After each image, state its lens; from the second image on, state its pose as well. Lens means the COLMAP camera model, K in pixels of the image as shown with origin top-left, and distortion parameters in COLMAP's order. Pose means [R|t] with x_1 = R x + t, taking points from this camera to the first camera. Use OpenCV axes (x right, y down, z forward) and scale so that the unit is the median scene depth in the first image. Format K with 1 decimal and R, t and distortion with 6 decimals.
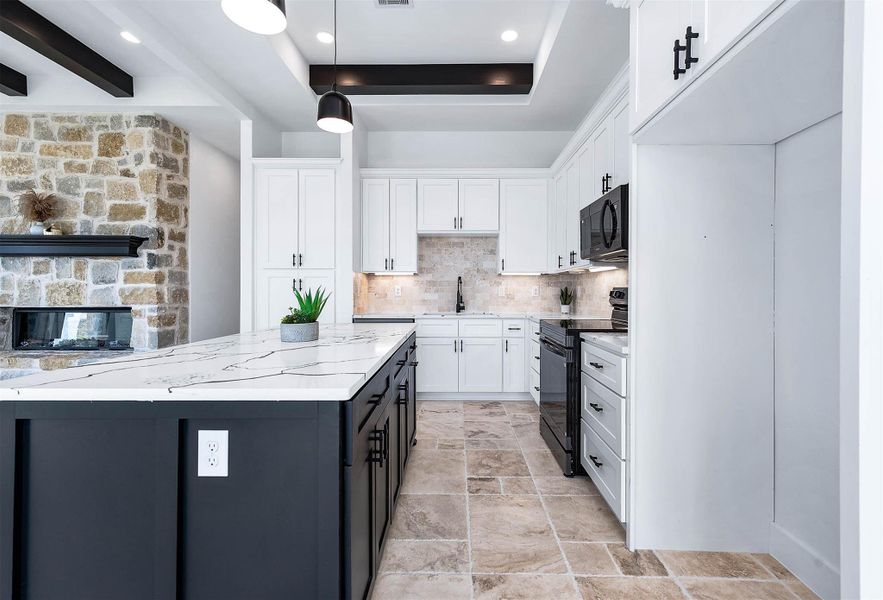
lens RADIAL K [[378.7, 0, 455.2], [0, 378.7, 291.4], [0, 0, 1]] dist [0.001476, 0.000544]
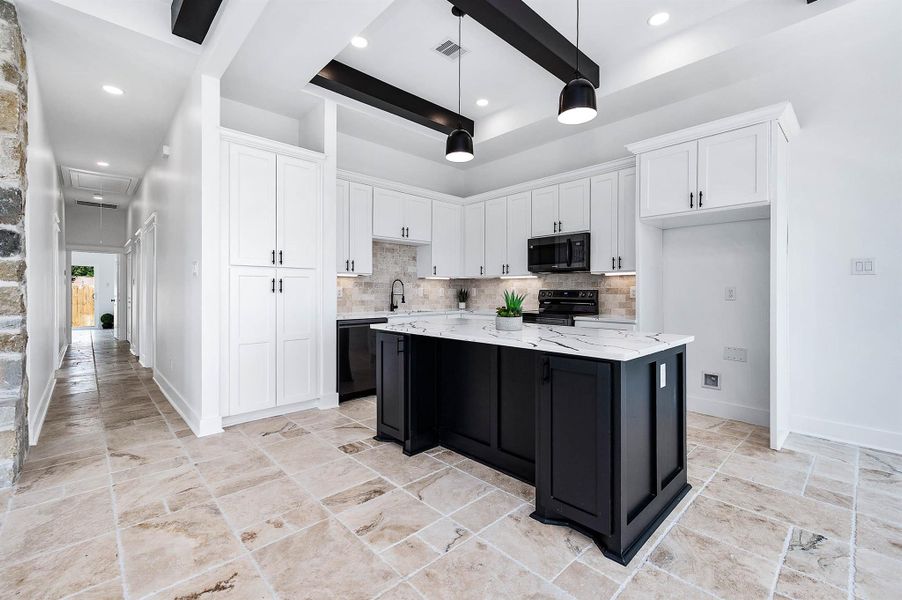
lens RADIAL K [[388.2, 0, 450.6], [0, 388.2, 294.2], [0, 0, 1]] dist [0.011977, 0.000378]
pose [[0.725368, -0.006092, 0.688335, -0.716705], [0.003985, 0.999981, 0.004650, 0.000612], [-0.688350, -0.000630, 0.725378, 0.059353]]
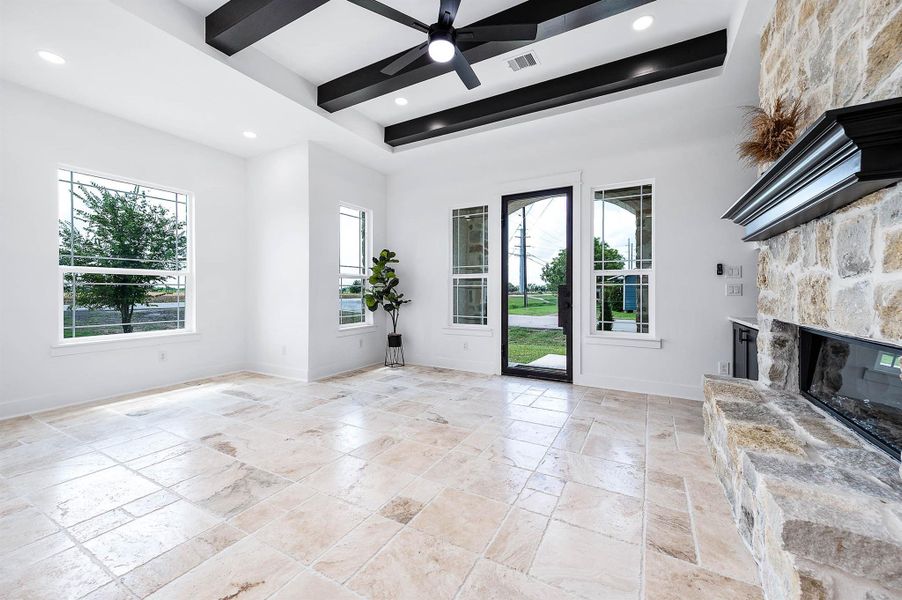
lens RADIAL K [[356.1, 0, 450.6], [0, 356.1, 292.1], [0, 0, 1]] dist [0.009050, 0.000026]
pose [[-0.483200, 0.000144, -0.875510, -0.432451], [-0.004062, 0.999989, 0.002406, -0.002603], [0.875501, 0.004719, -0.483194, 0.826166]]
